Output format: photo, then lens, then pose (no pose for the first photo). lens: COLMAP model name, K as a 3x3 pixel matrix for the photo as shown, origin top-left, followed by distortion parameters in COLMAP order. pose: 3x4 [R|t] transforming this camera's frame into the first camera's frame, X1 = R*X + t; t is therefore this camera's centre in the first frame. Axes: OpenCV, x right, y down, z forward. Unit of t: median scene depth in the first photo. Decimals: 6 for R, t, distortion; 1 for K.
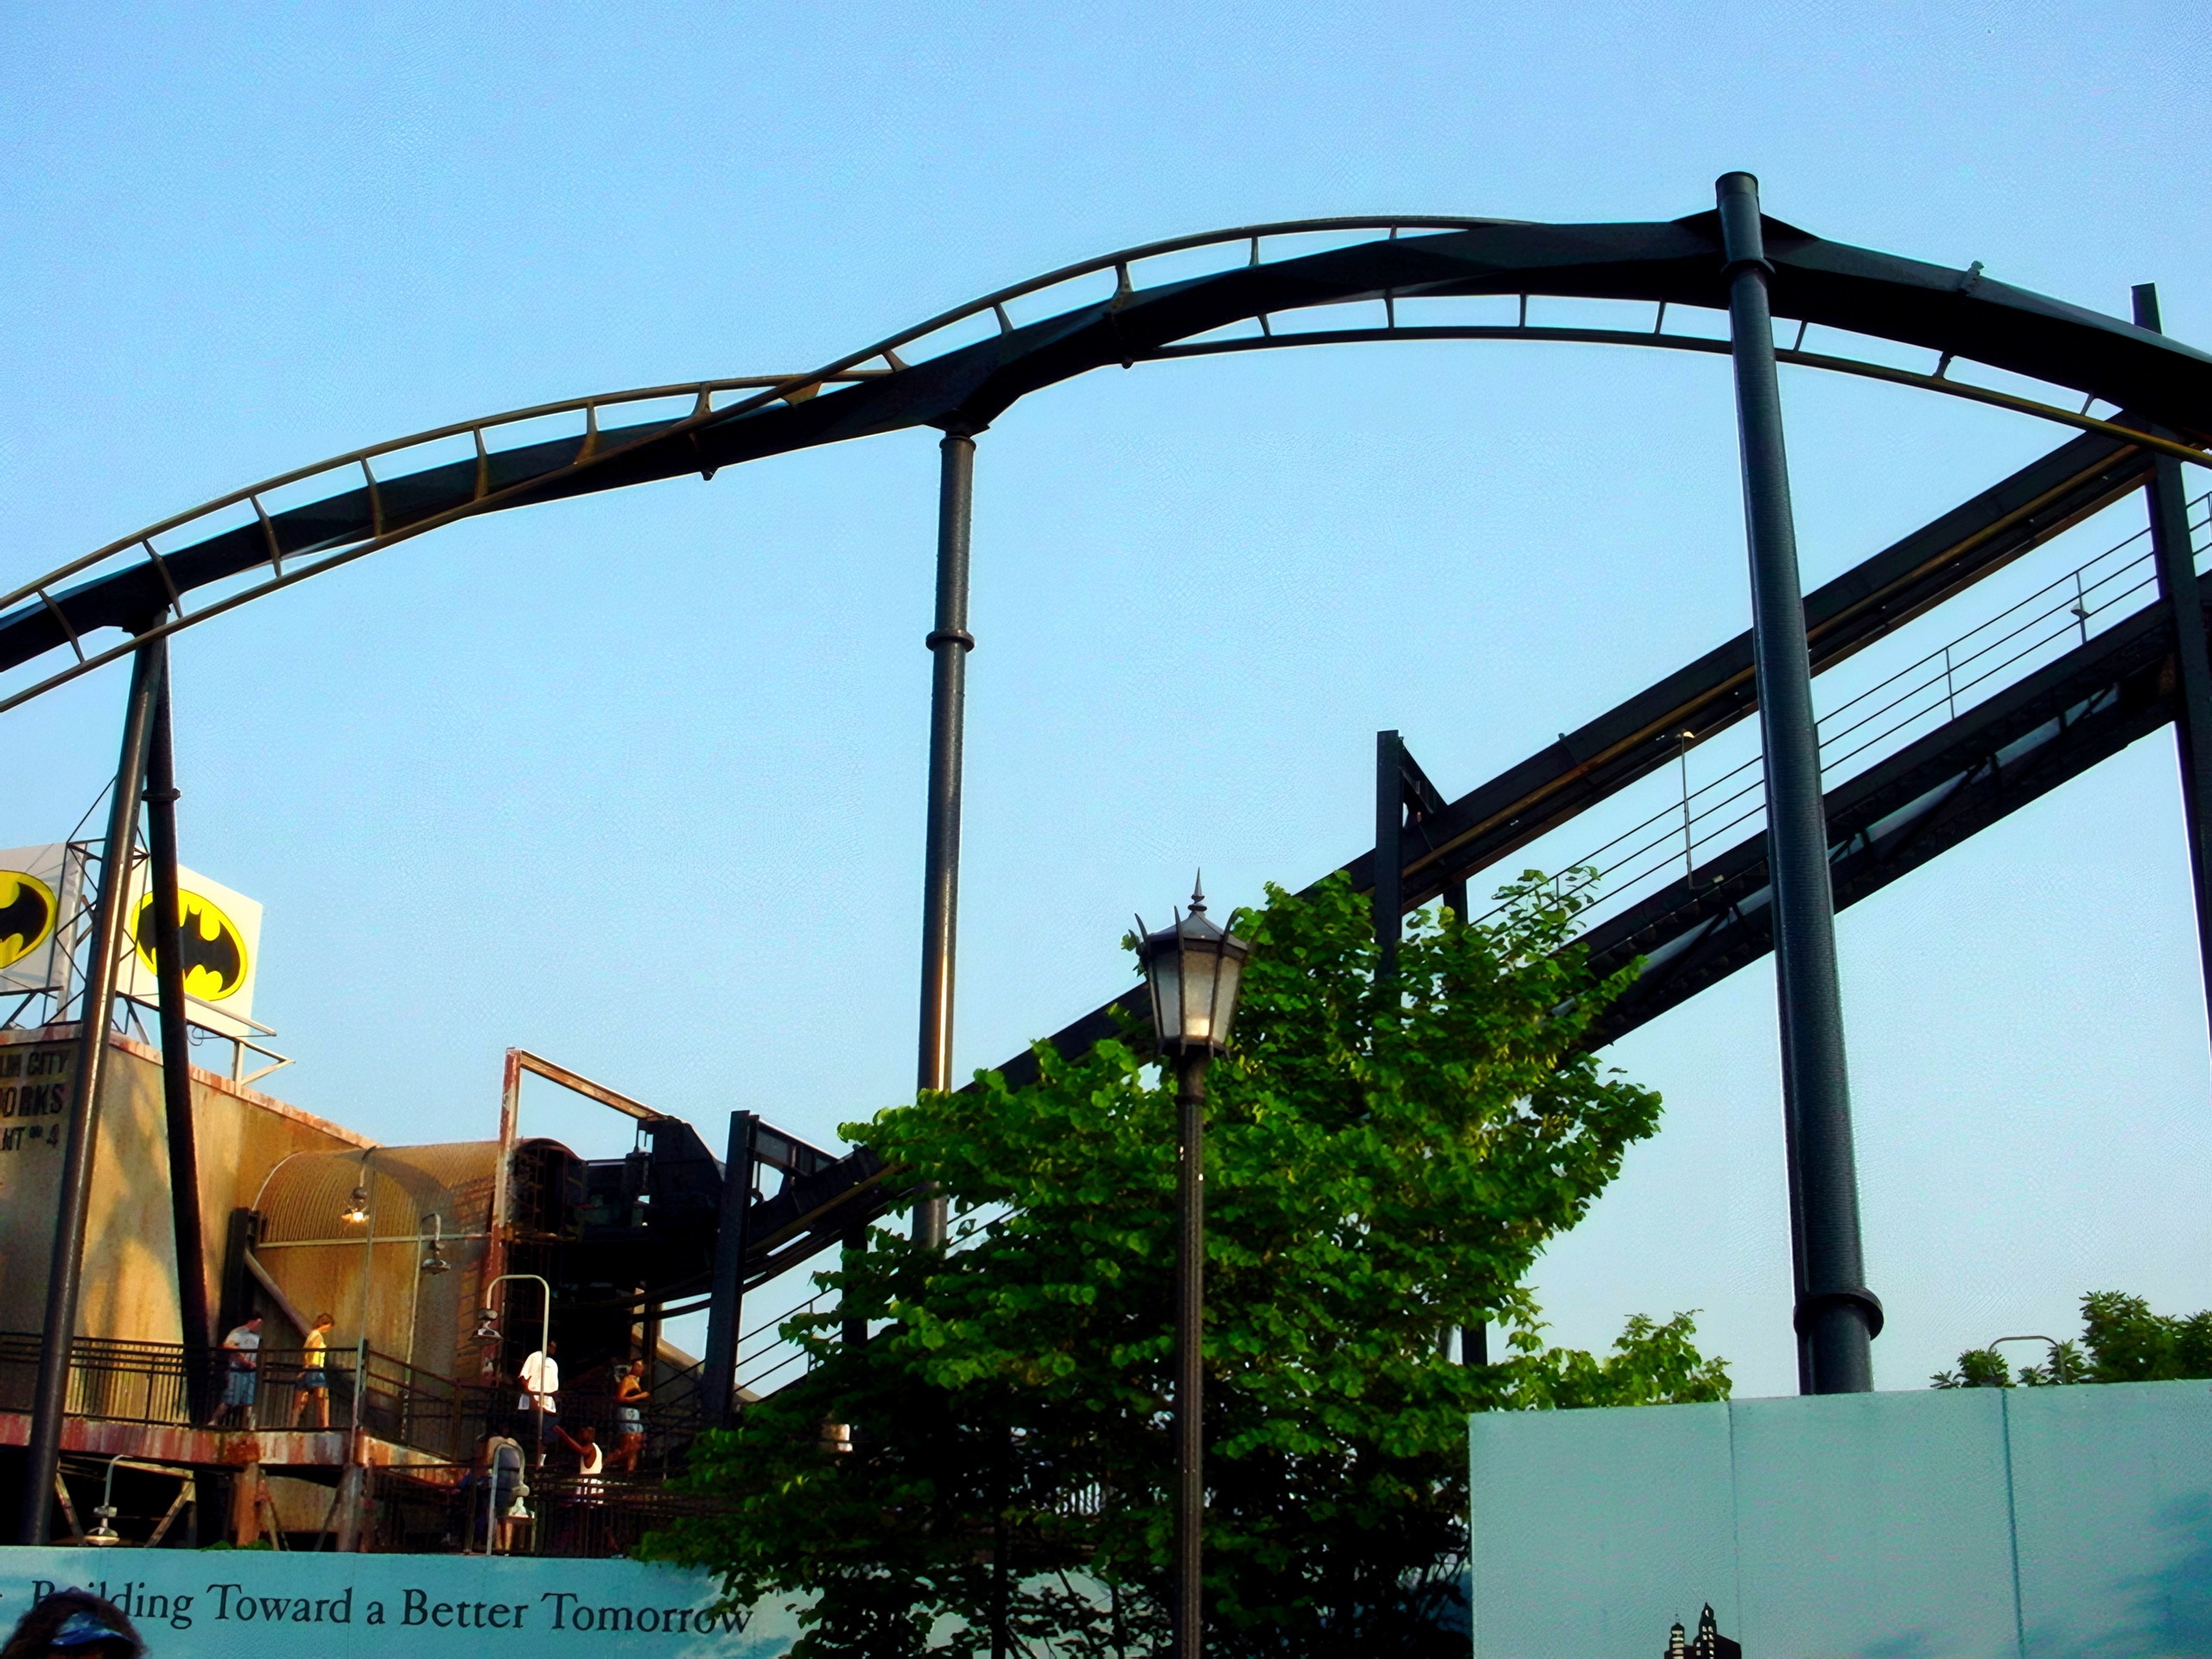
lens RADIAL K [[2808.2, 0, 1042.1], [0, 2808.2, 830.5], [0, 0, 1]] dist [-0.220374, 0.400487]
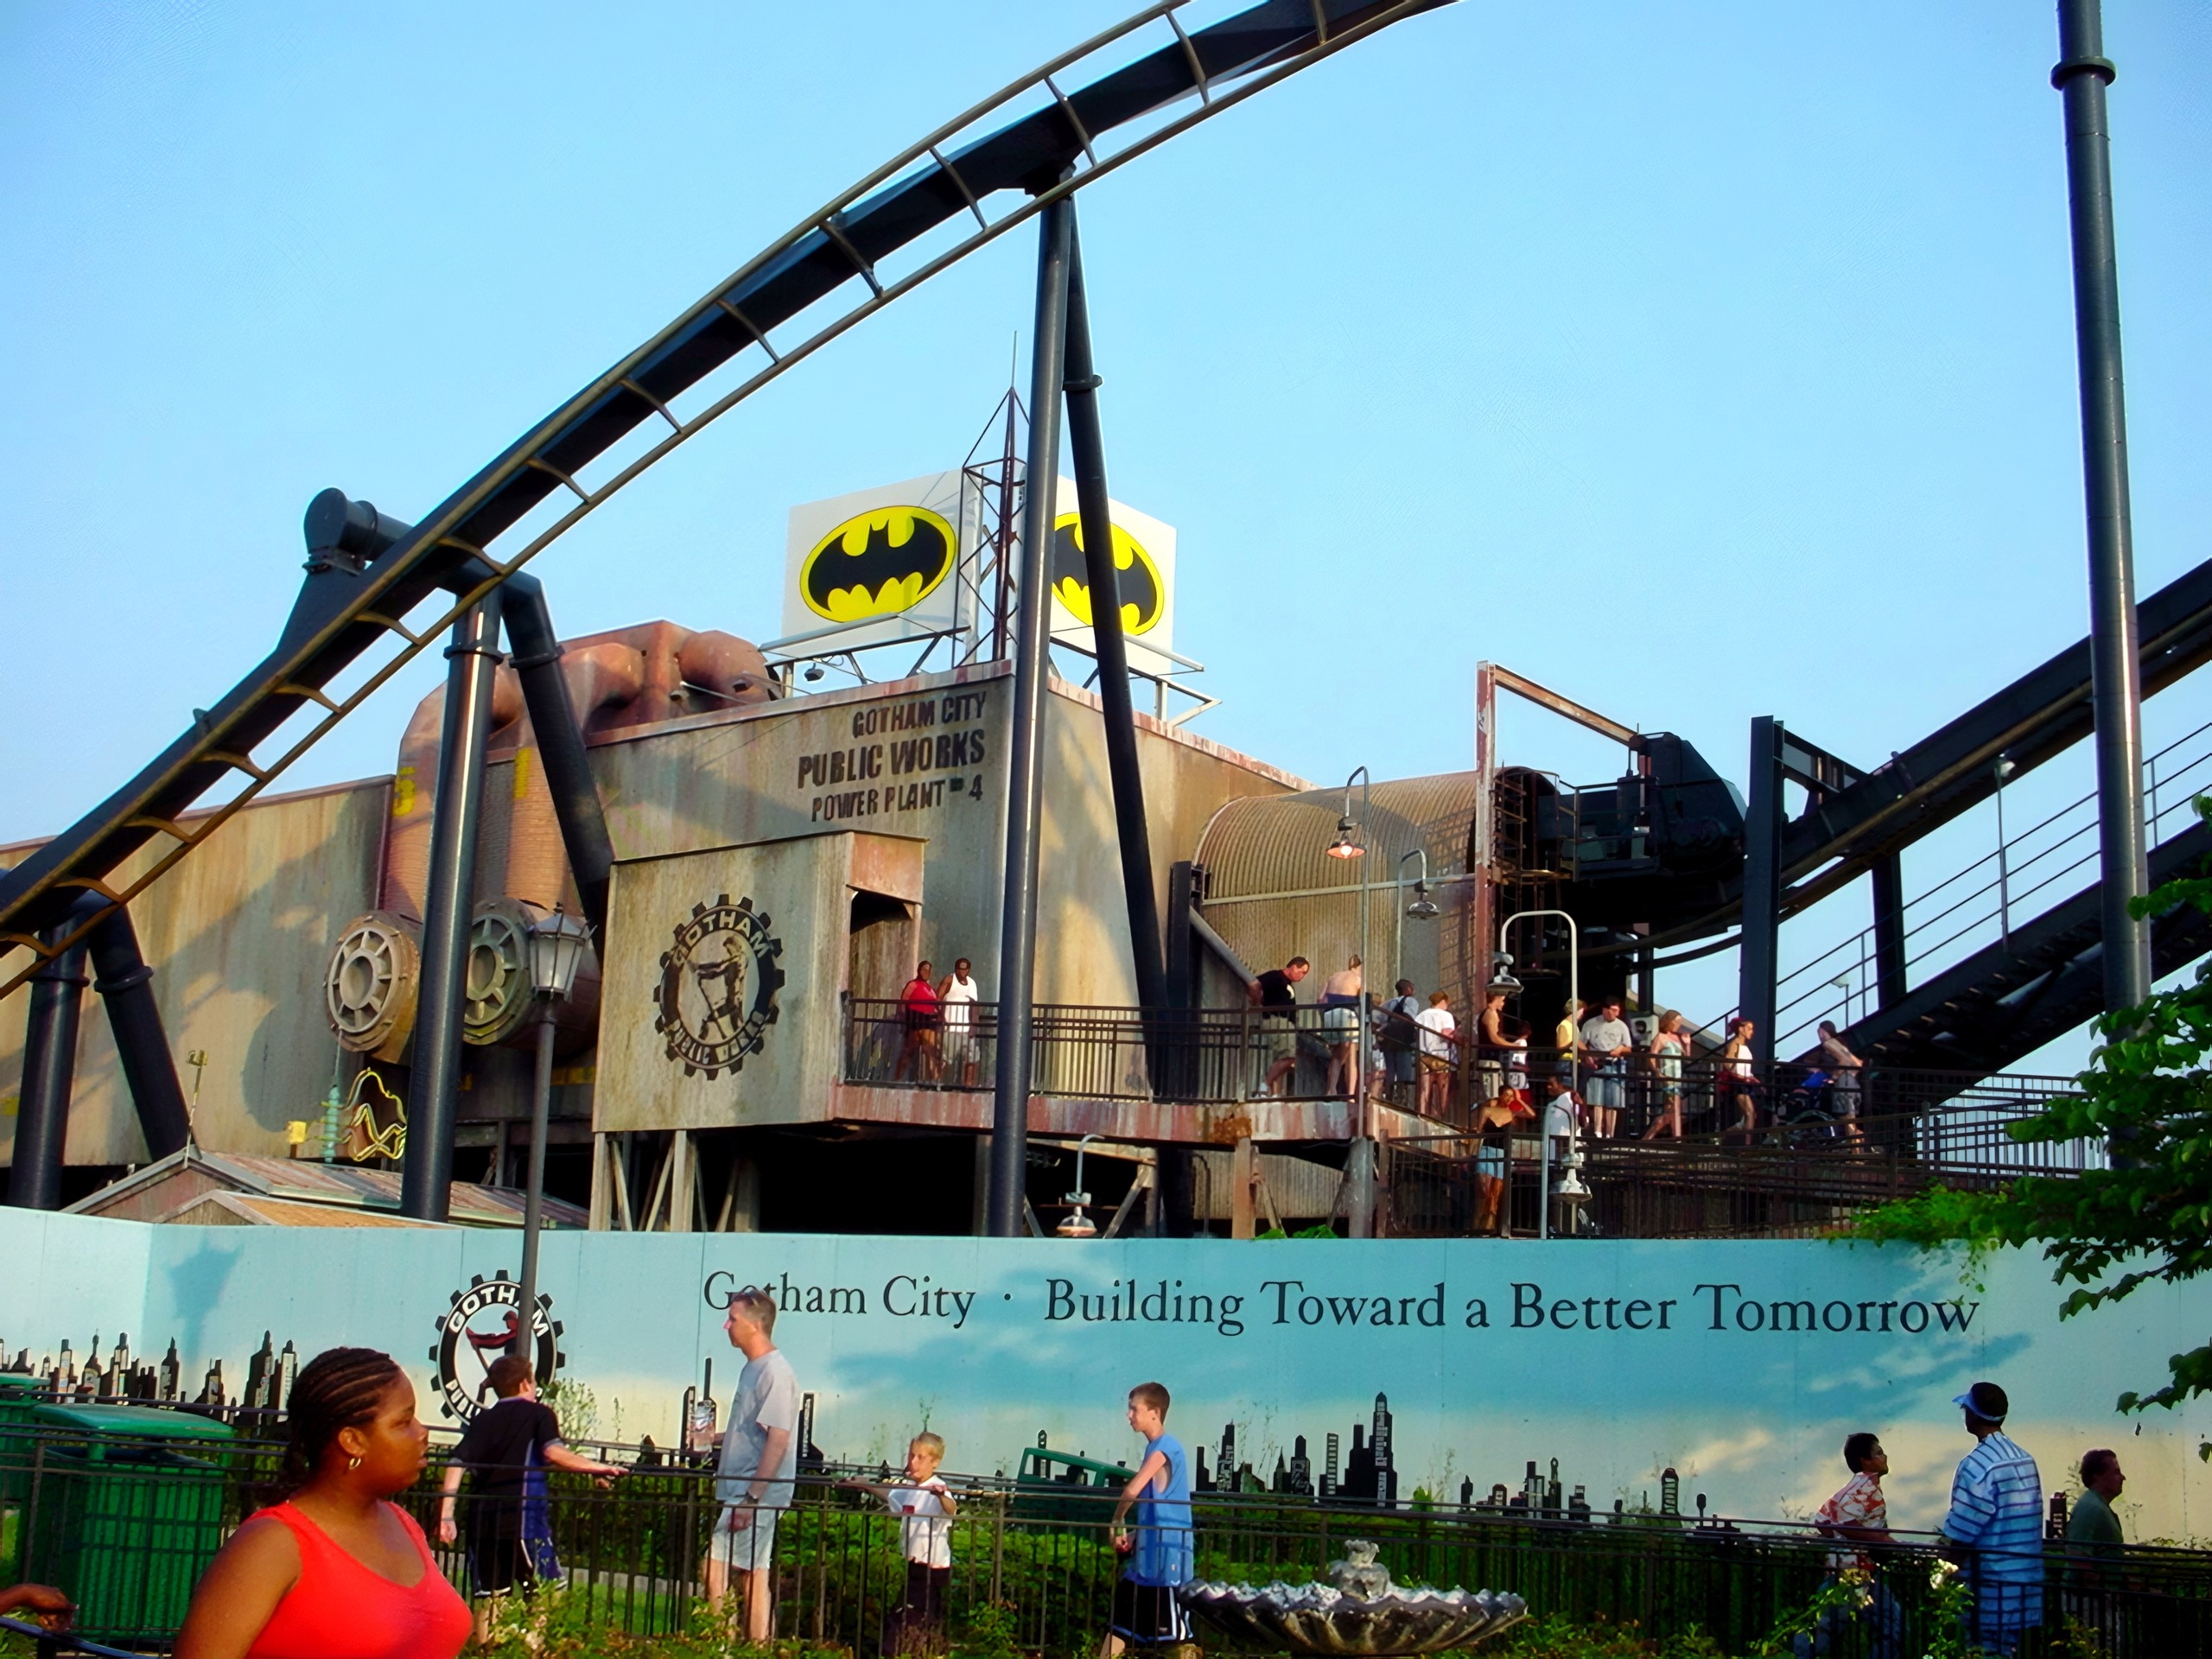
lens RADIAL K [[2766.8, 0, 1104.2], [0, 2766.8, 888.6], [0, 0, 1]] dist [-0.244239, 0.352883]
pose [[0.963361, -0.033923, -0.266056, -0.084822], [0.068269, 0.990311, 0.120929, 0.039267], [0.259376, -0.134661, 0.956342, 0.149952]]
